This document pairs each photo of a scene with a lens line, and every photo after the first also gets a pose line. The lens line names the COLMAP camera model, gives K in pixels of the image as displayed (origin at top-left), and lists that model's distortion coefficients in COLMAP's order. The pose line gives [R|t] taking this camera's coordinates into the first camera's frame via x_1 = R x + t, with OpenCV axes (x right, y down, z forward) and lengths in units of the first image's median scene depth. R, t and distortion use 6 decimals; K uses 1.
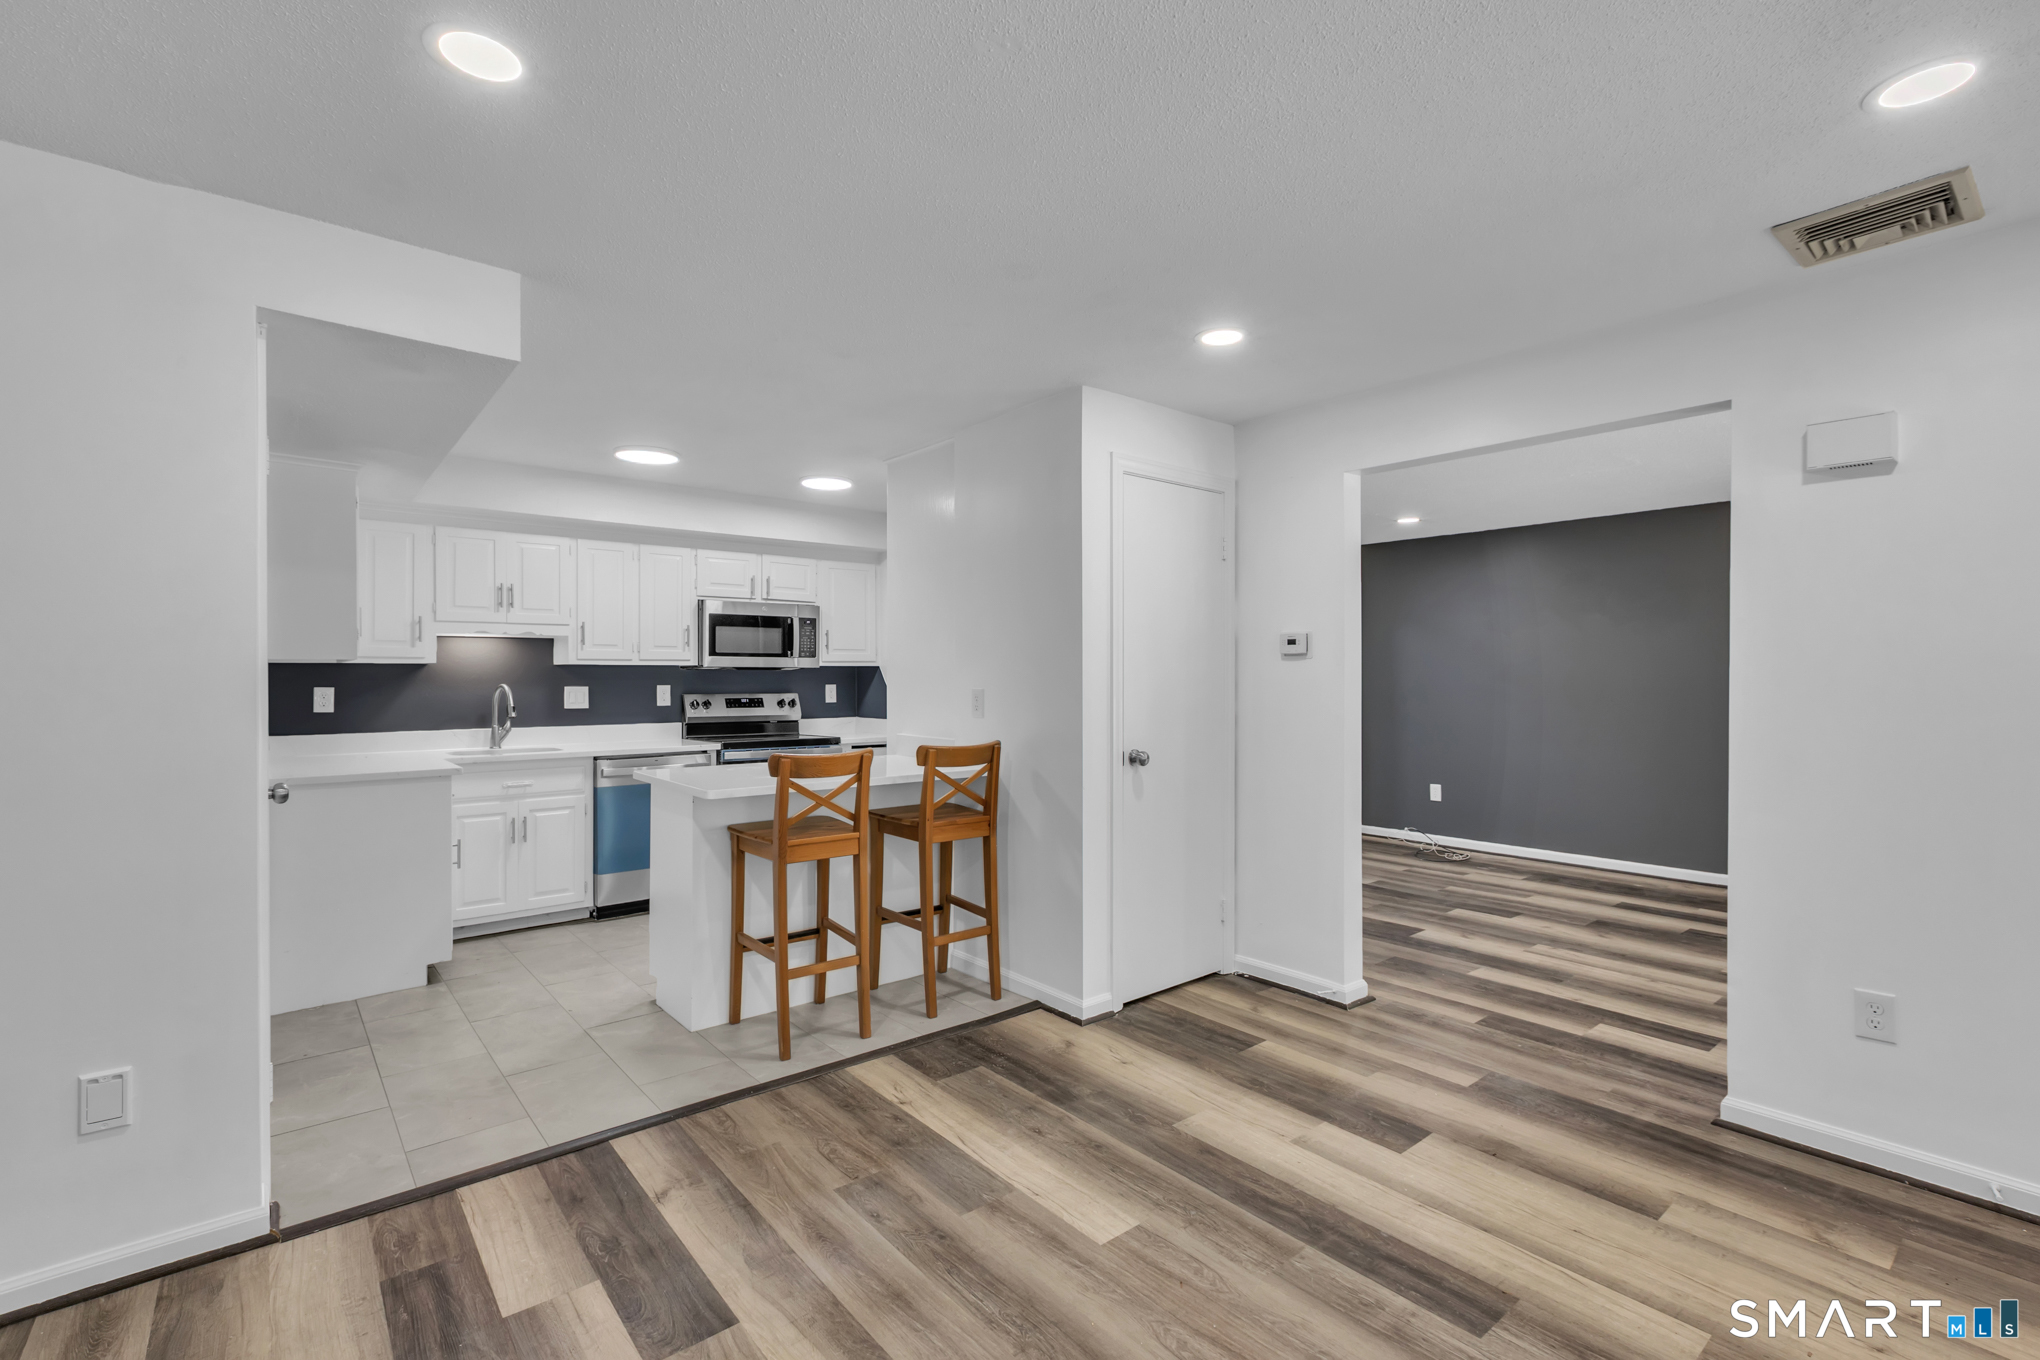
lens RADIAL K [[913.2, 0, 1021.2], [0, 913.2, 674.2], [0, 0, 1]] dist [0.001717, -0.000881]
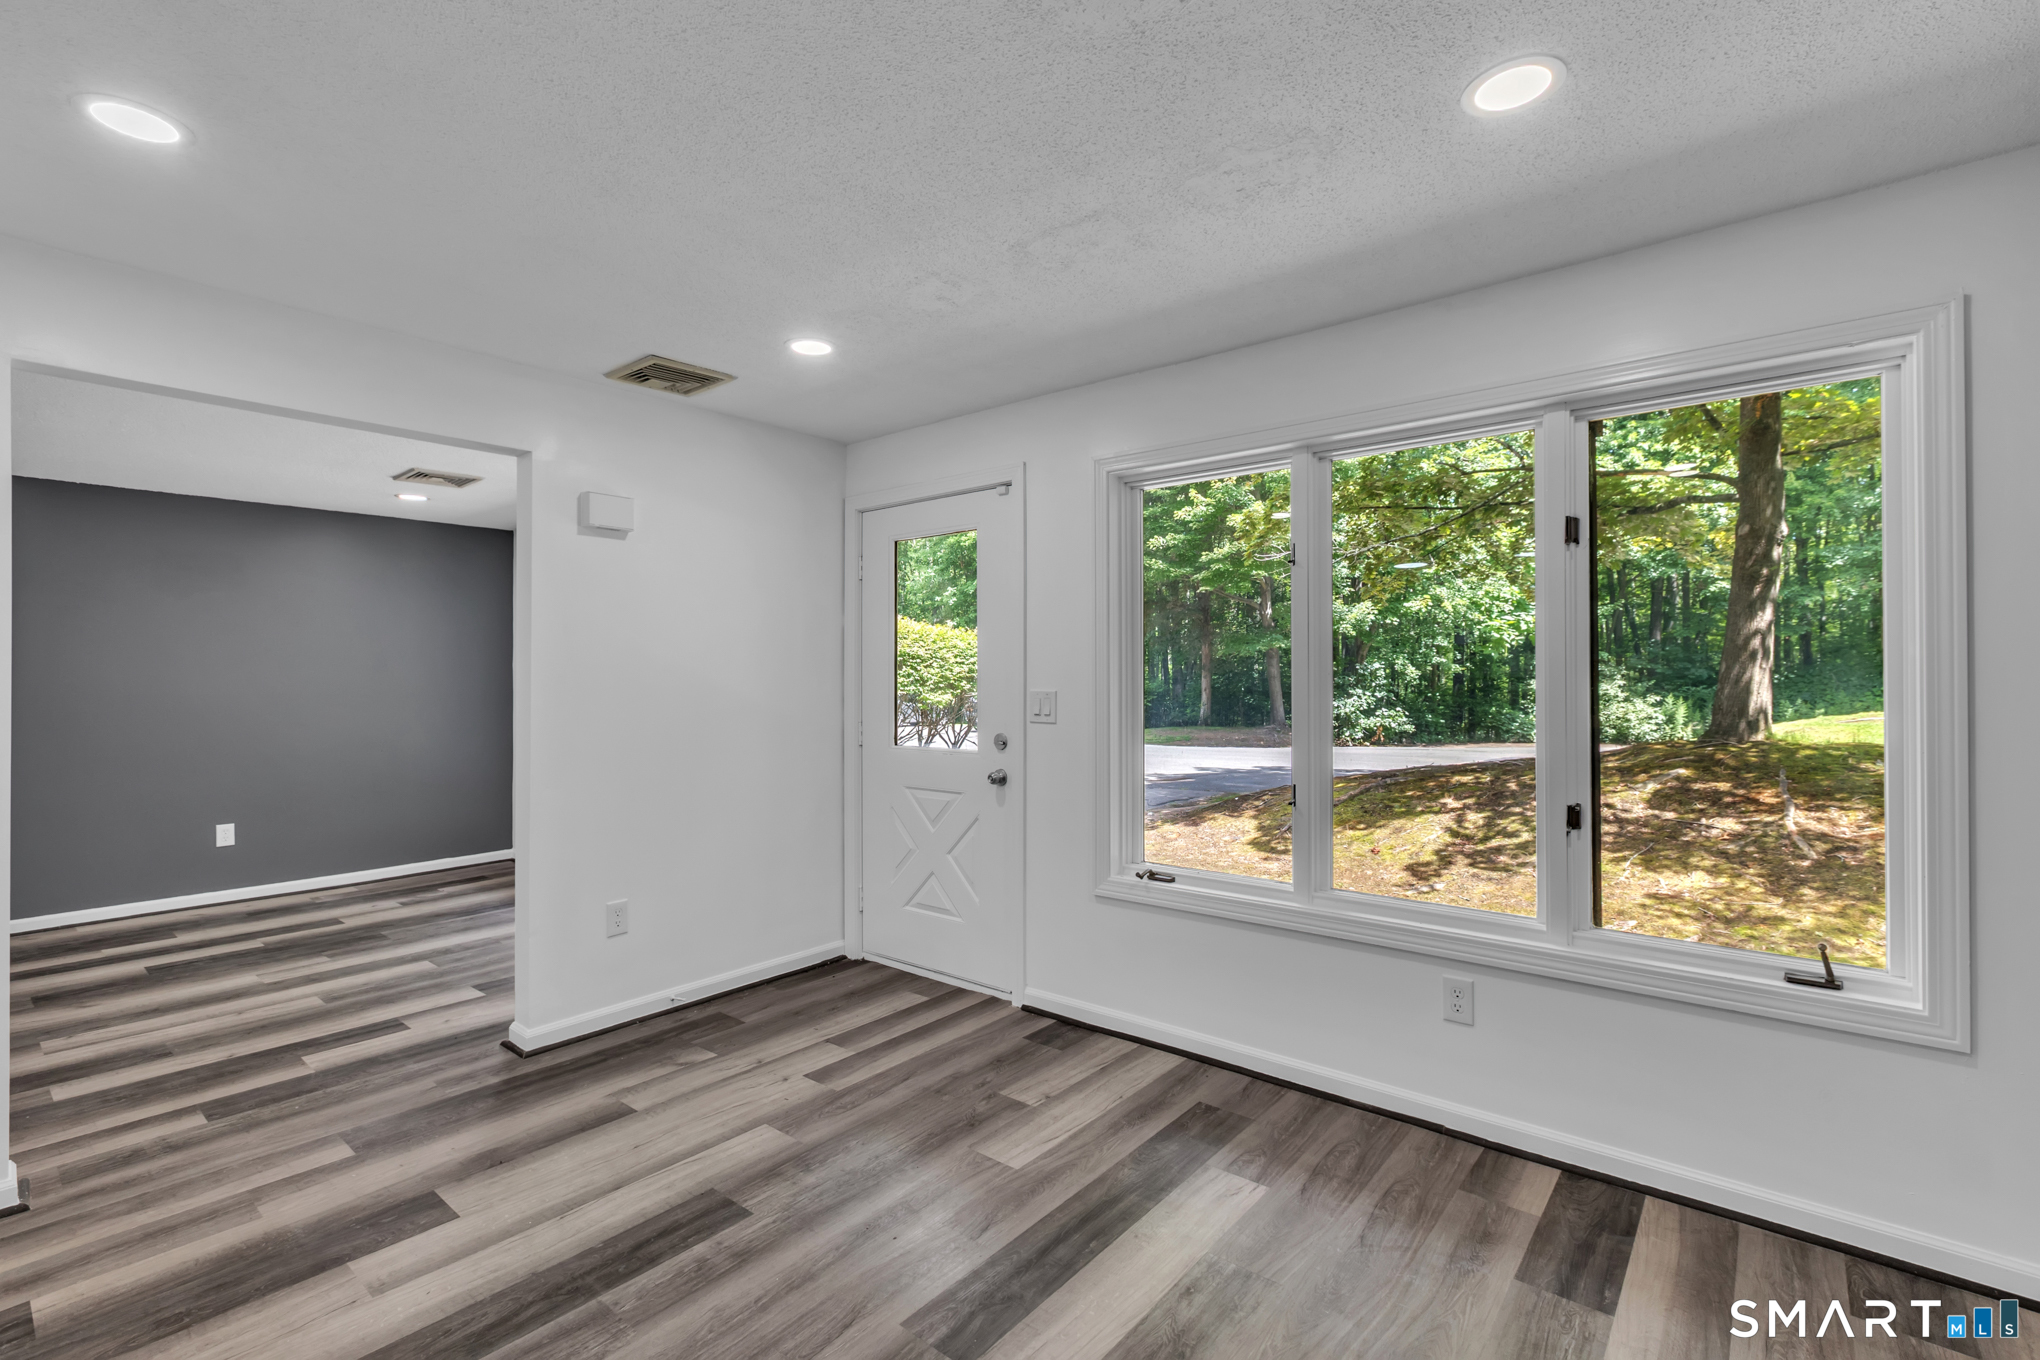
lens RADIAL K [[913.2, 0, 1018.0], [0, 913.2, 673.2], [0, 0, 1]] dist [0.001717, -0.000881]
pose [[-0.185439, 0.005548, 0.982640, -0.360029], [0.003320, 0.999982, -0.005020, 0.001009], [-0.982650, 0.002331, -0.185454, 0.402651]]
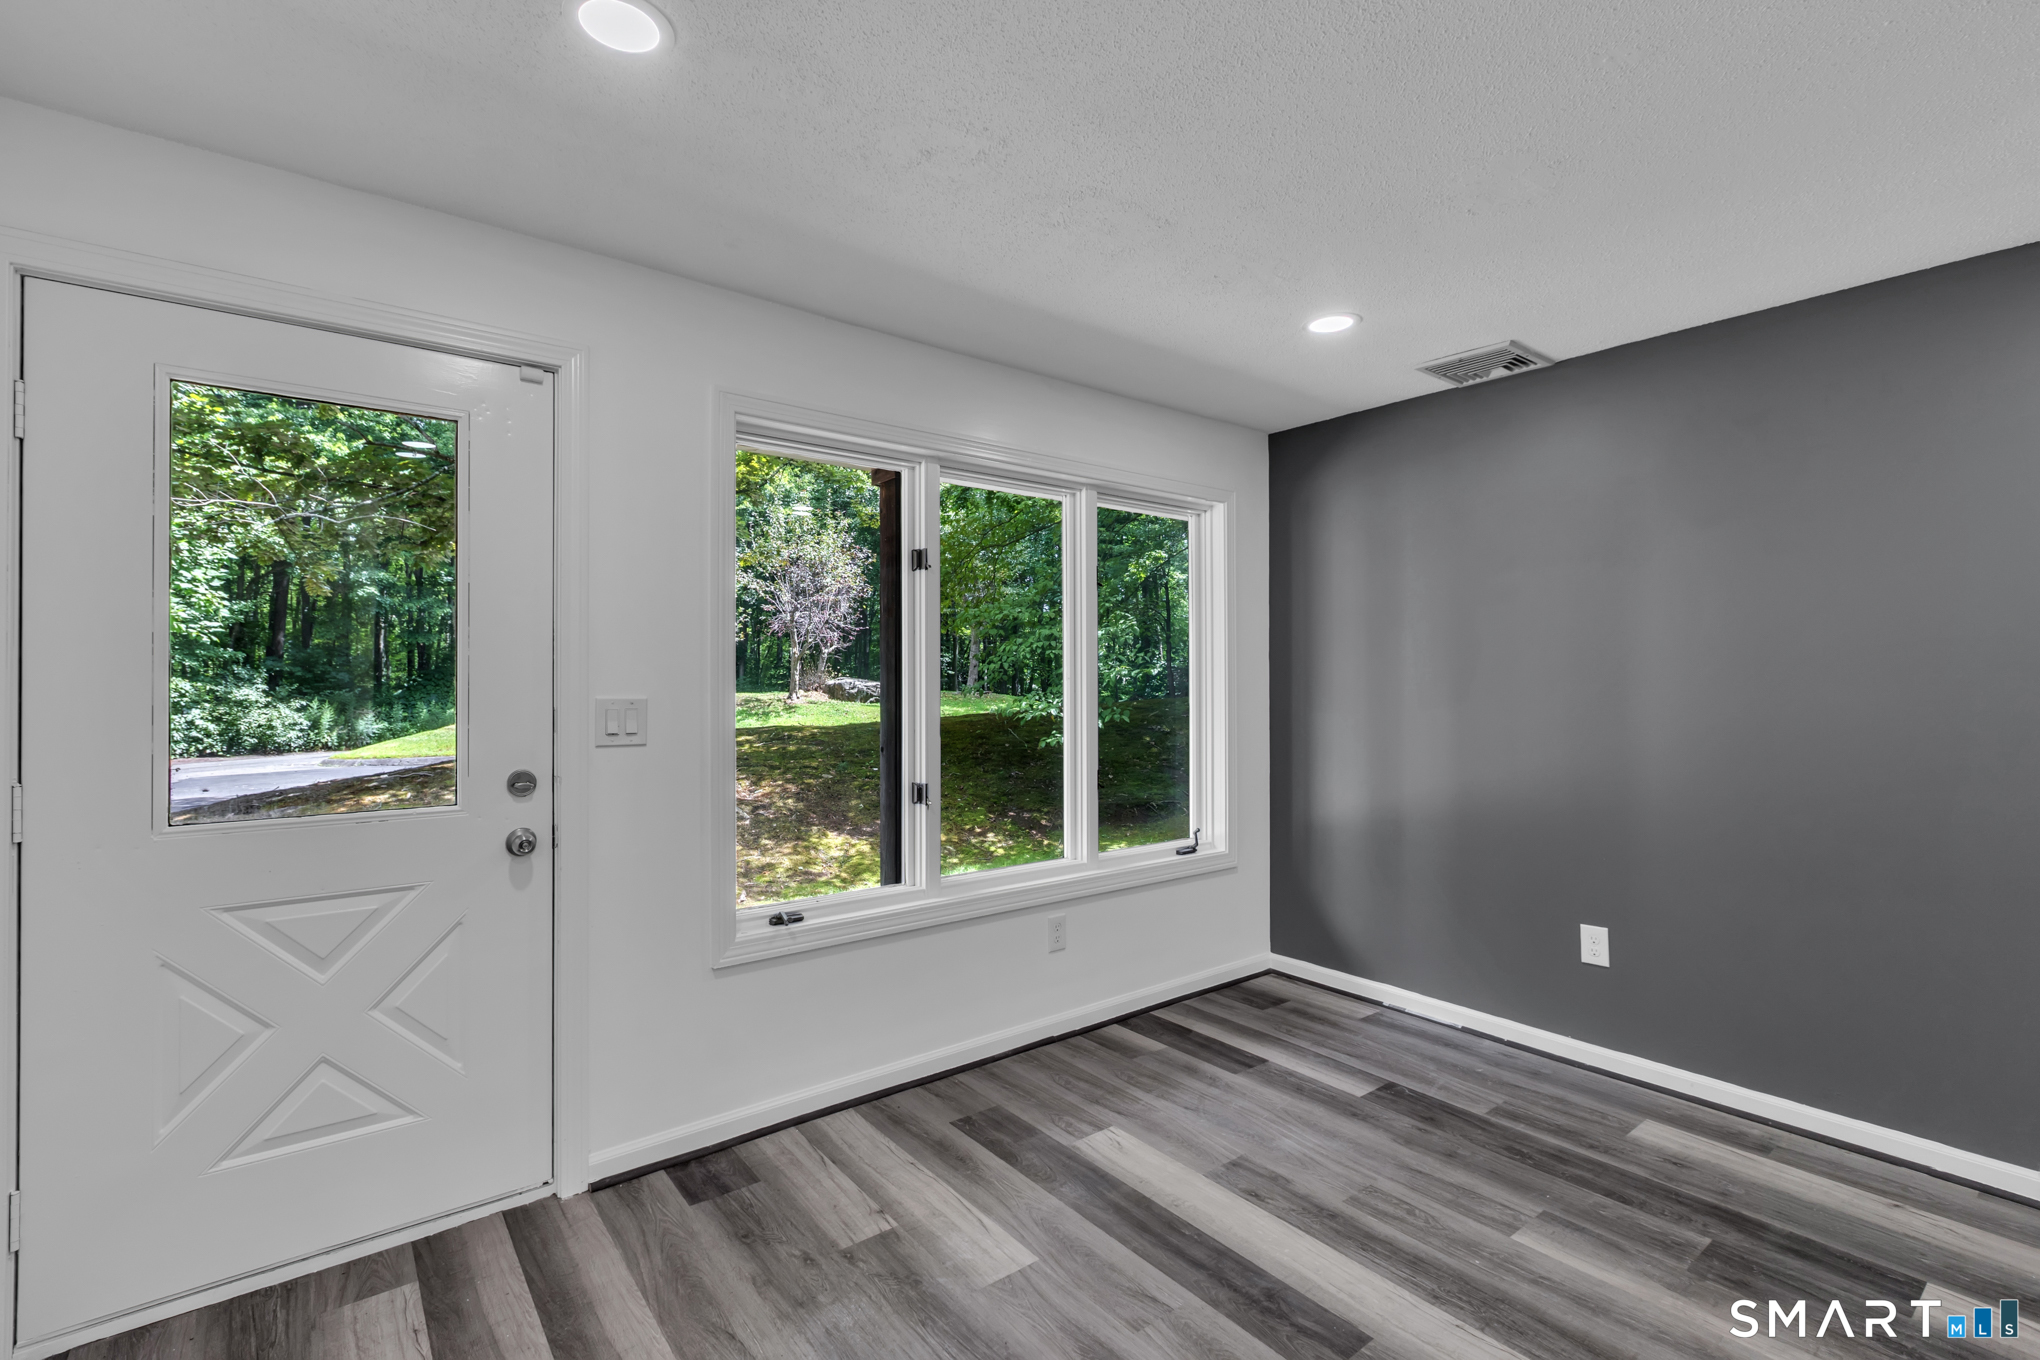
lens RADIAL K [[913.2, 0, 1020.2], [0, 913.2, 671.6], [0, 0, 1]] dist [0.001717, -0.000881]
pose [[-0.999606, 0.001136, 0.028052, 0.244263], [0.000924, 0.999971, -0.007571, 0.000983], [-0.028060, -0.007542, -0.999578, 0.814774]]
